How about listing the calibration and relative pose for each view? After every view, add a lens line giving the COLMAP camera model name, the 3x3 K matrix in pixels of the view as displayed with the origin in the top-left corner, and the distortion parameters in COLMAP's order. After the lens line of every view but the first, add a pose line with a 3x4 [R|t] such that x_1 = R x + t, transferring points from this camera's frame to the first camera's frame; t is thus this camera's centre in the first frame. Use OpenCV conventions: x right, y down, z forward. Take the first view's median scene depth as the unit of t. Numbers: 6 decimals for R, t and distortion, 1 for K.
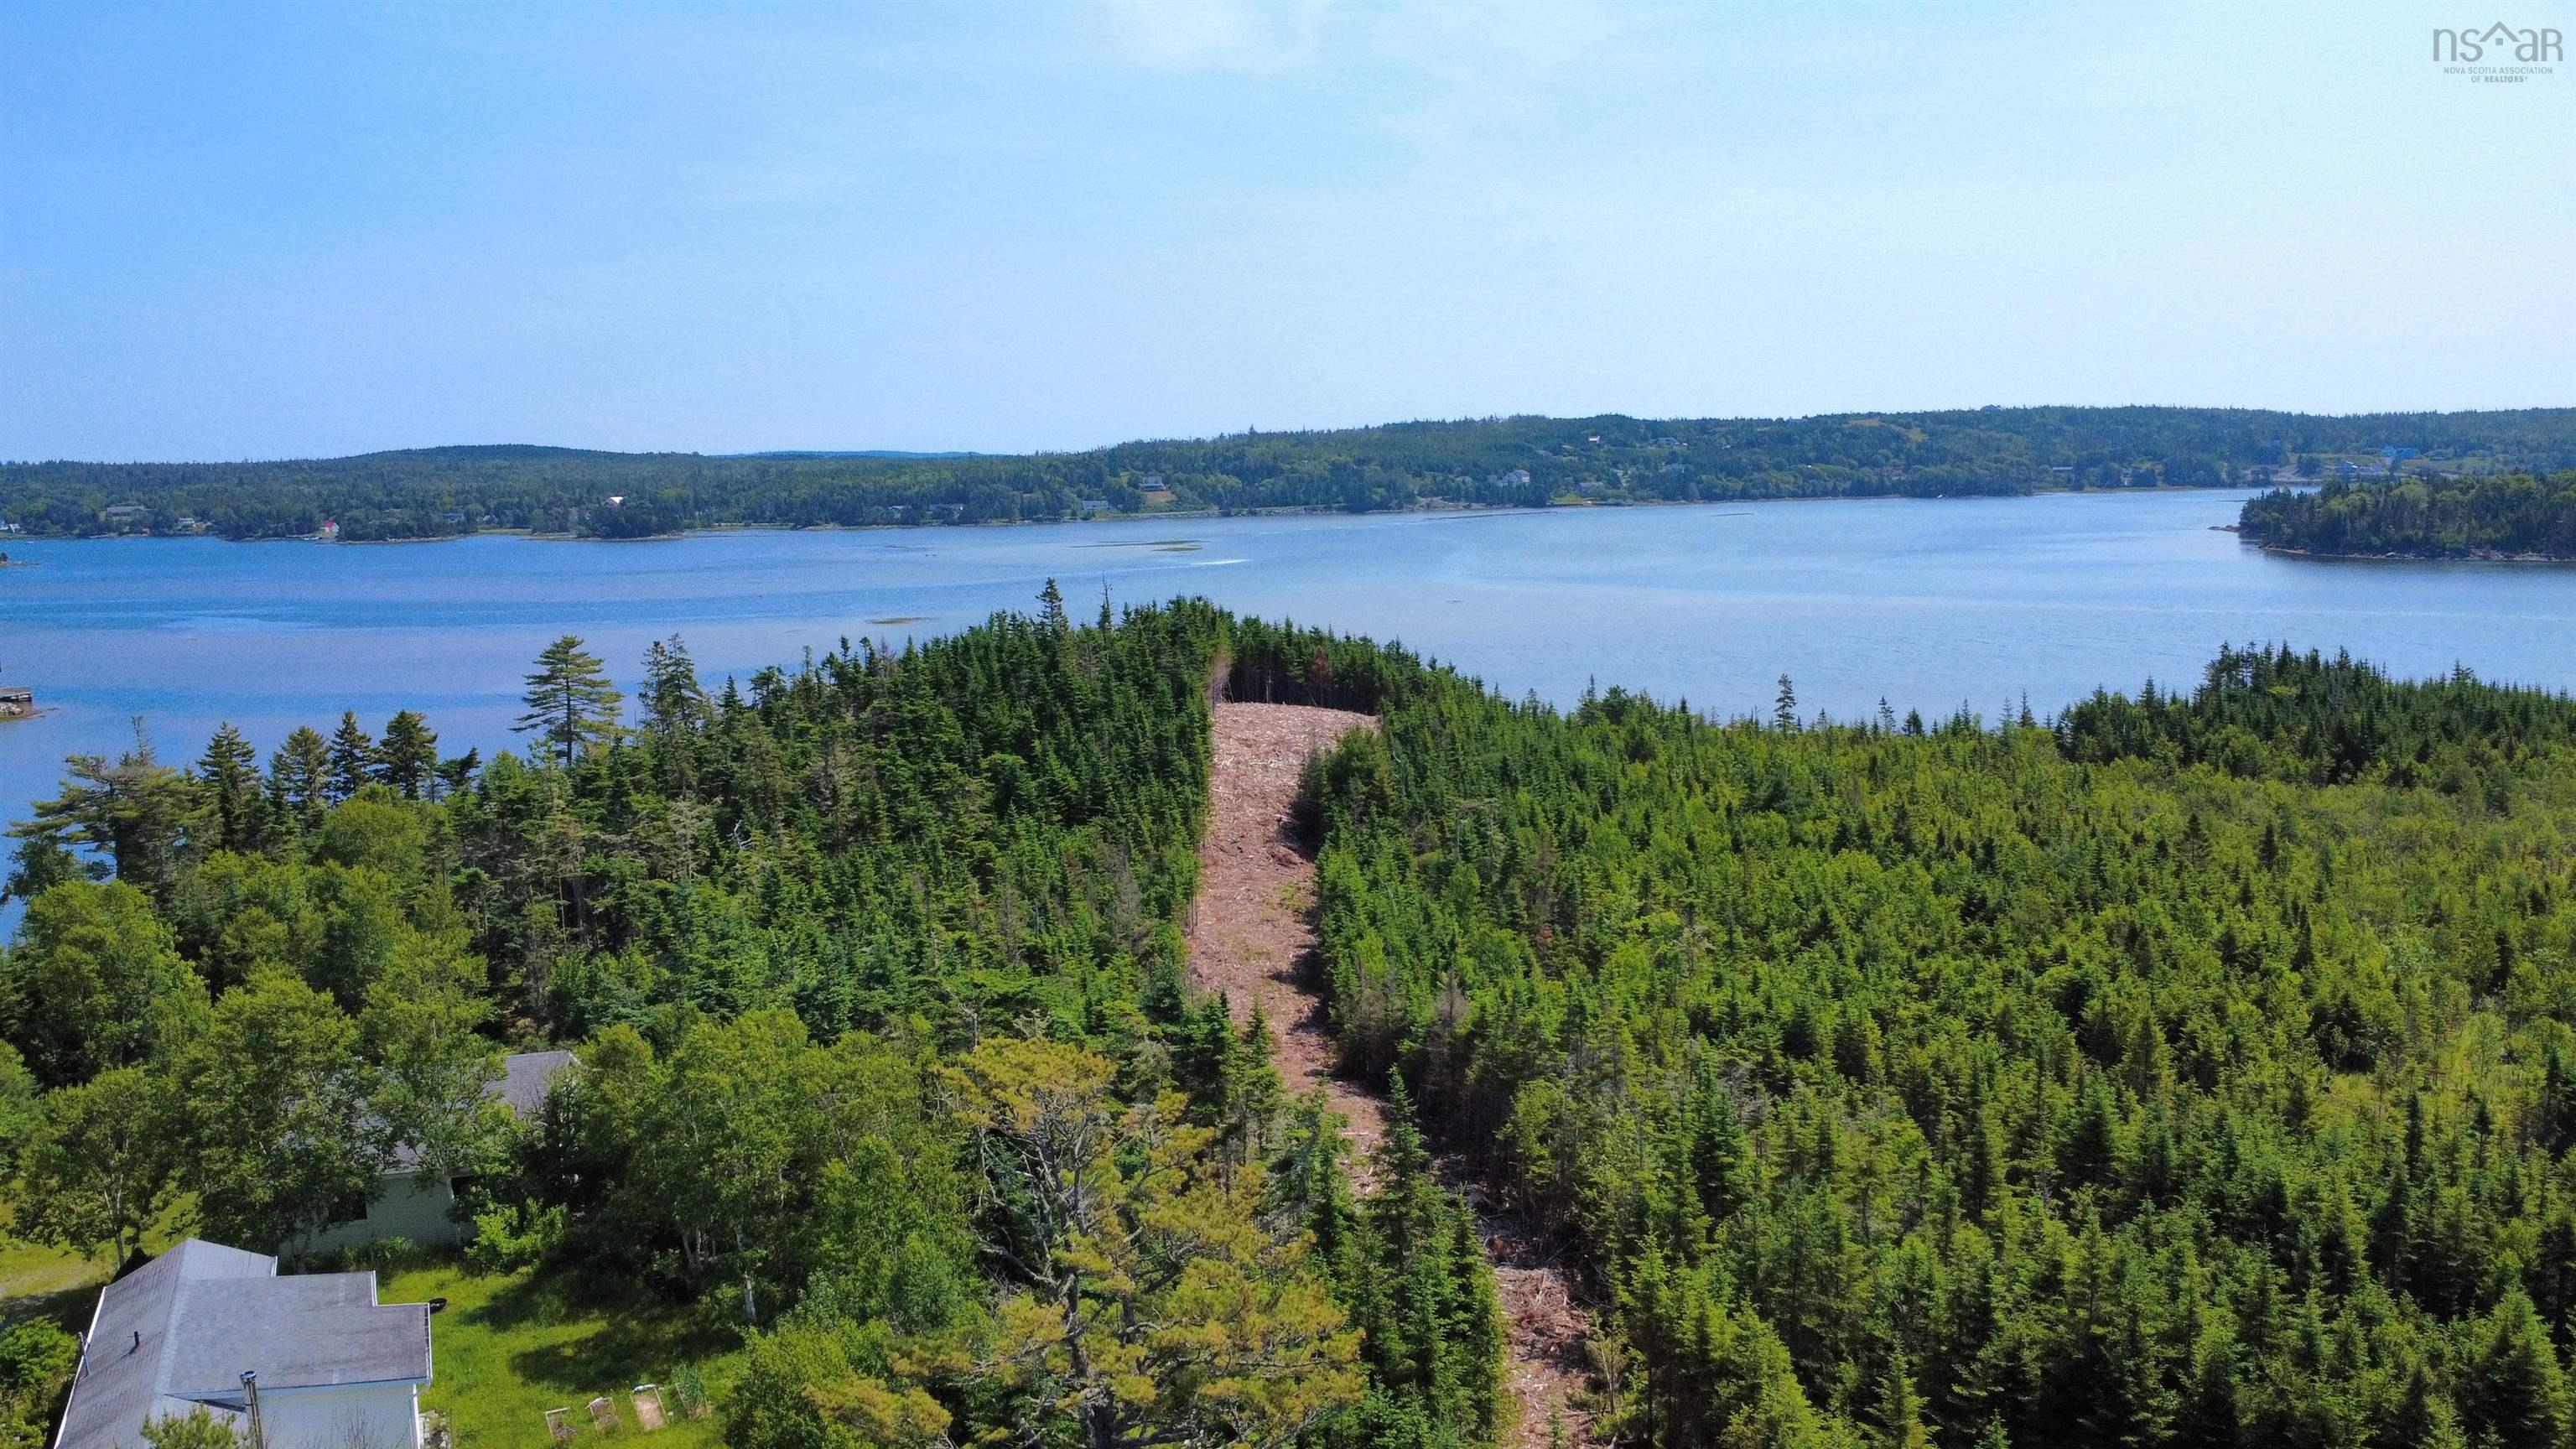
lens RADIAL K [[1934.6, 0, 1288.0], [0, 1934.6, 710.8], [0, 0, 1]] dist [0.002680, -0.005713]
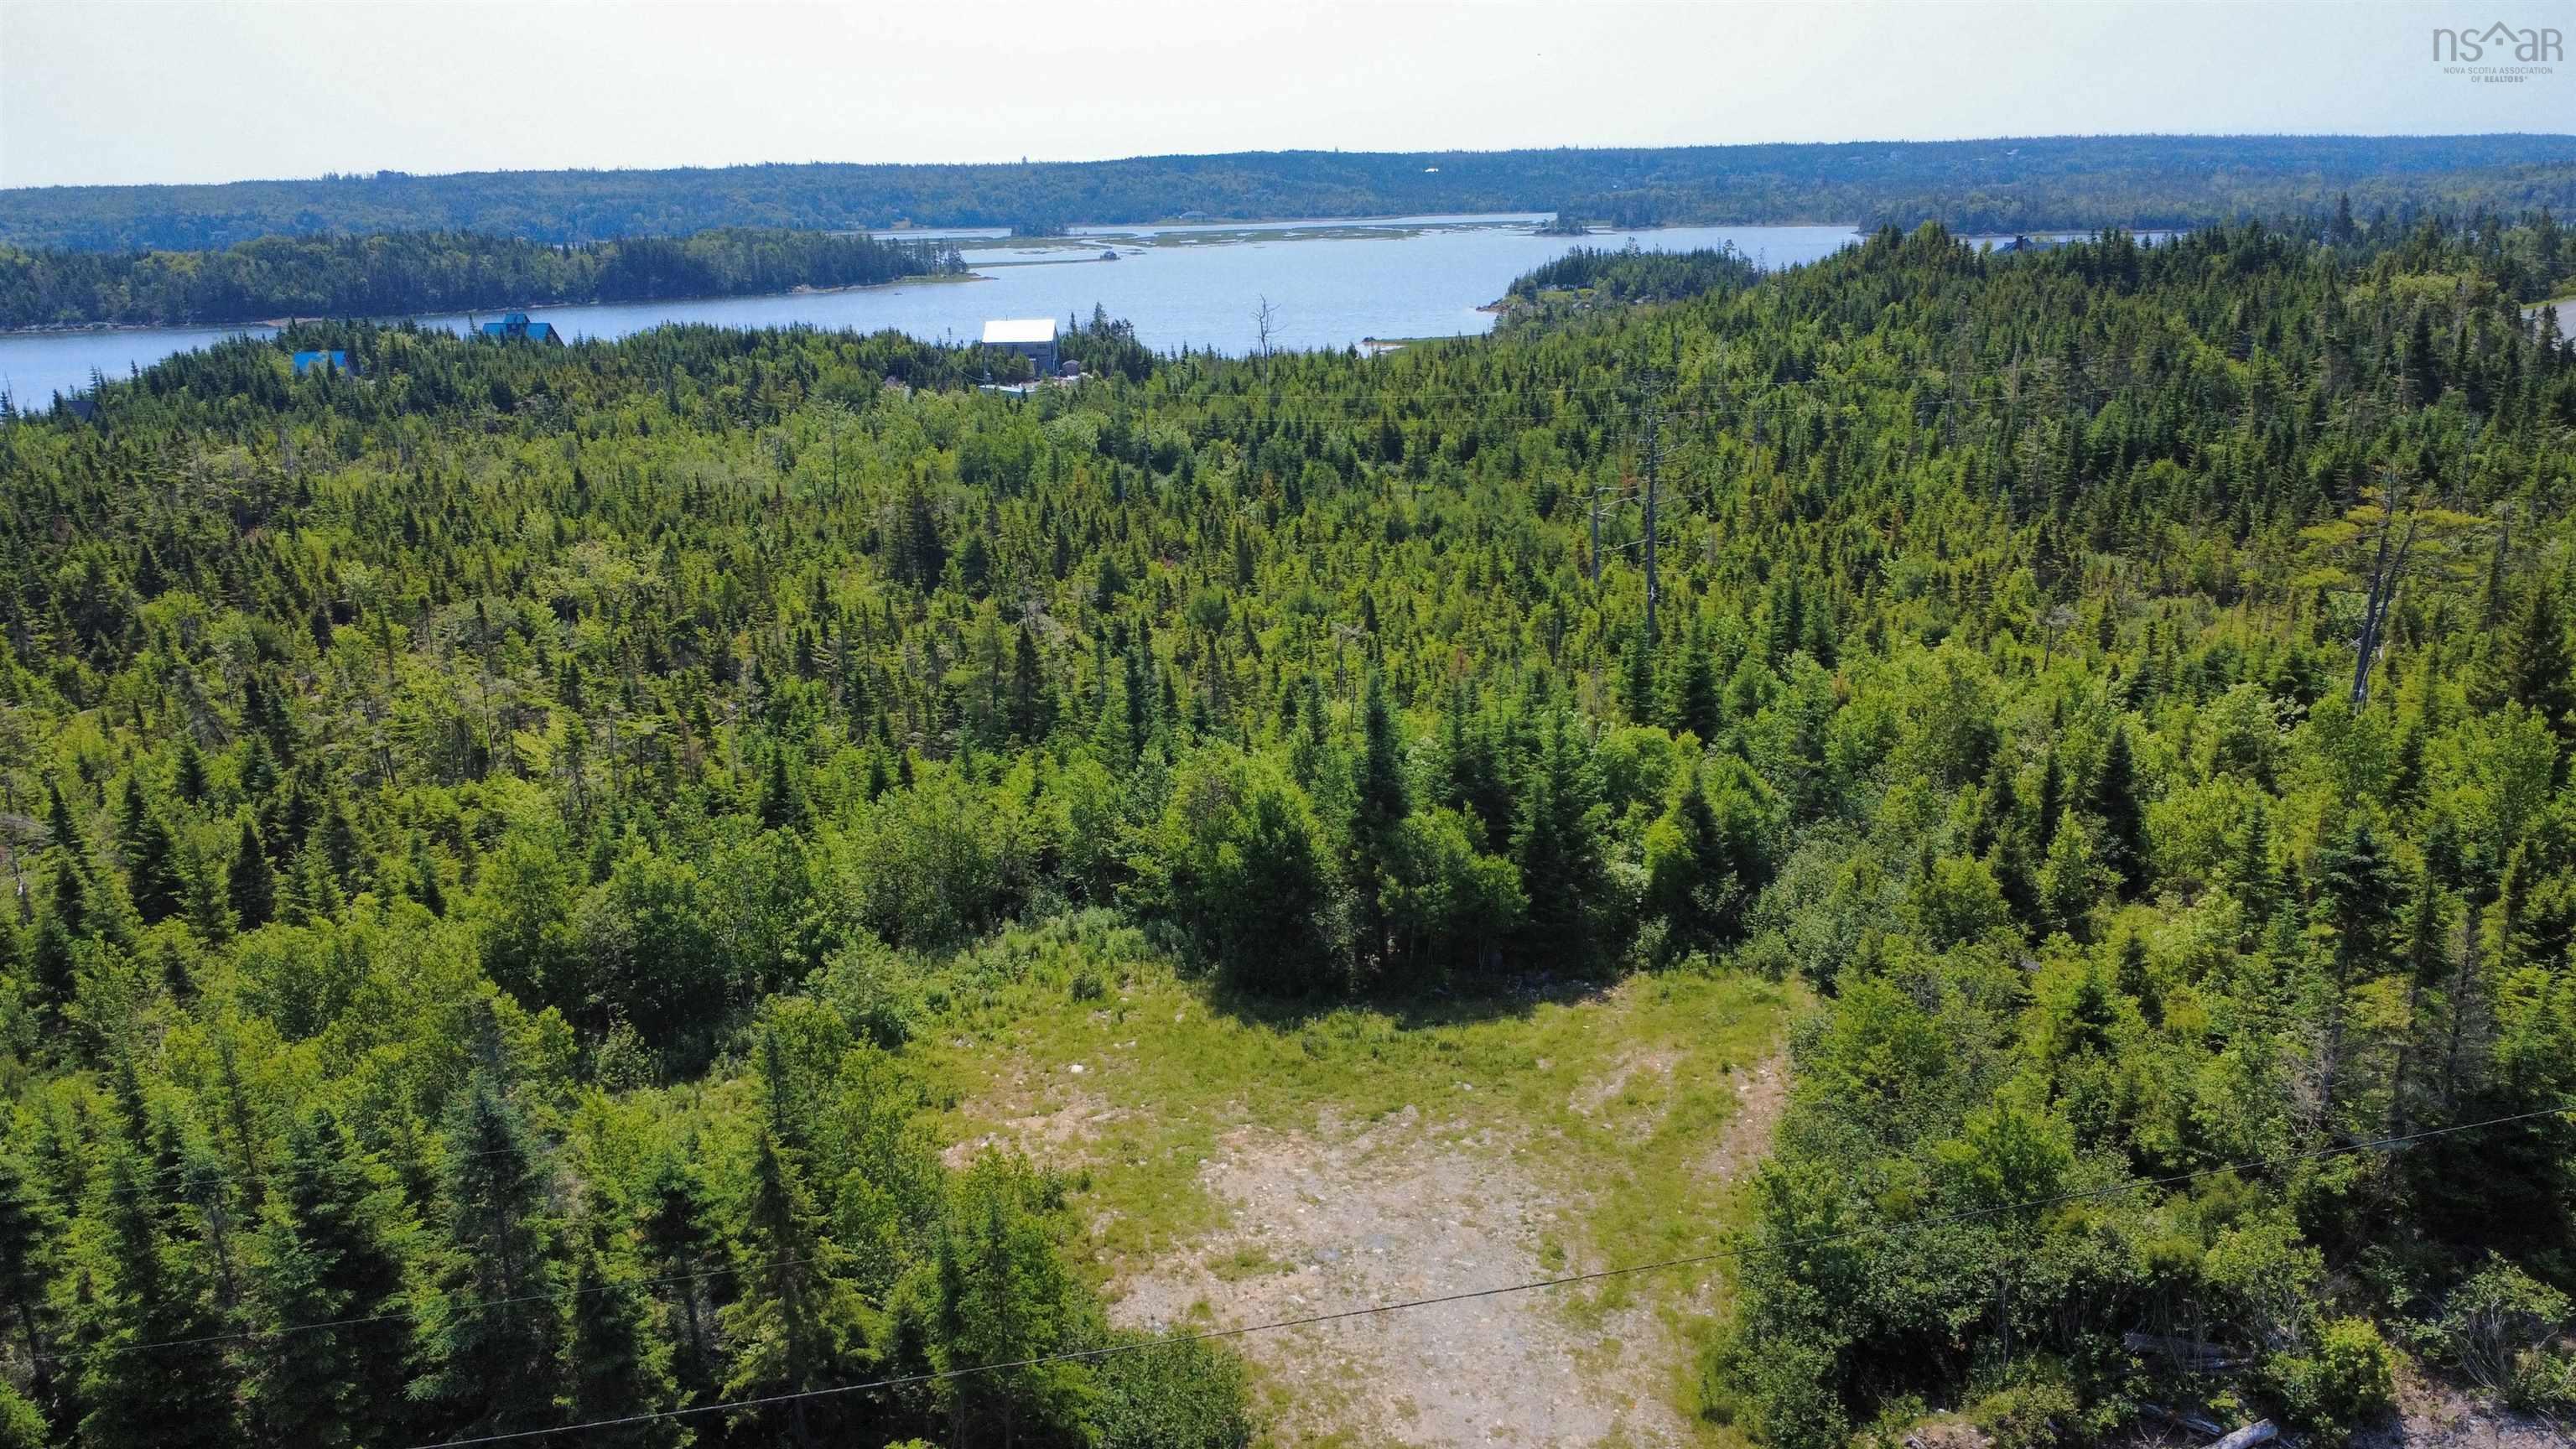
lens RADIAL K [[1934.6, 0, 1287.4], [0, 1934.6, 712.2], [0, 0, 1]] dist [0.002680, -0.005713]
pose [[0.458762, -0.227736, 0.858879, 0.004312], [0.130398, 0.973388, 0.188448, 0.038171], [-0.878939, 0.025543, 0.476250, -0.303239]]
